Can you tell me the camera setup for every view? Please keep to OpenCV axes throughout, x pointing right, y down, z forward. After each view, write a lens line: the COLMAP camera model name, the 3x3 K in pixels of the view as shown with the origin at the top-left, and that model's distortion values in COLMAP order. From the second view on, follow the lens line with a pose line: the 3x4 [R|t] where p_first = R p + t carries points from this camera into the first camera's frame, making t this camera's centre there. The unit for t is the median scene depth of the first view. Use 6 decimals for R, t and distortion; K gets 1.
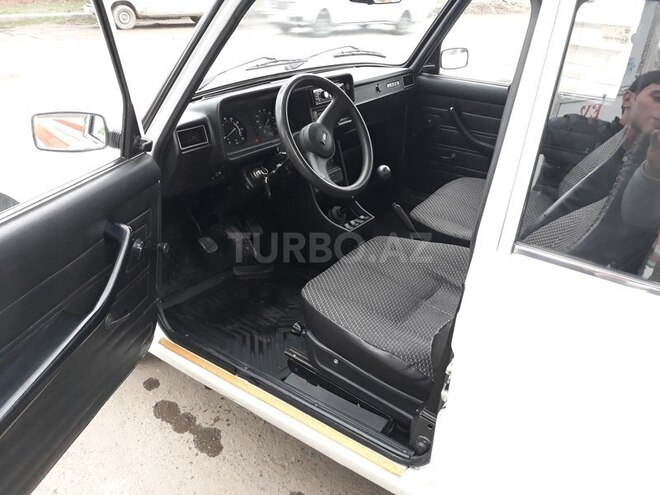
lens RADIAL K [[548.9, 0, 330.0], [0, 548.9, 247.5], [0, 0, 1]] dist [-0.000177, 0.003655]
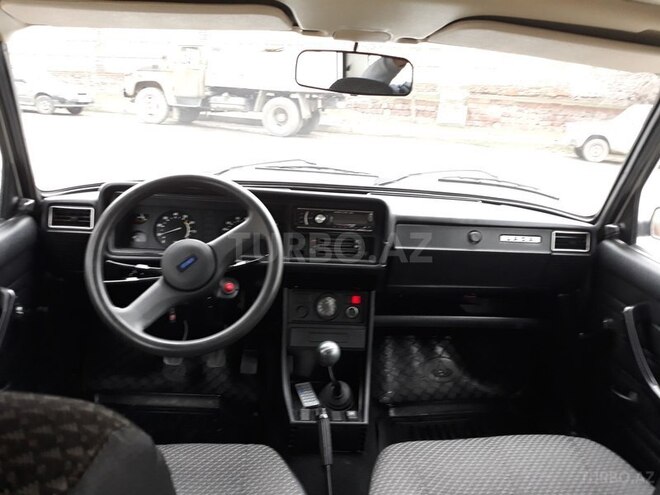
lens RADIAL K [[548.9, 0, 330.0], [0, 548.9, 247.5], [0, 0, 1]] dist [-0.000177, 0.003655]
pose [[0.618407, 0.224060, -0.753240, 0.392955], [-0.386125, 0.921448, -0.042912, -0.157506], [0.684456, 0.317382, 0.656344, 0.392048]]
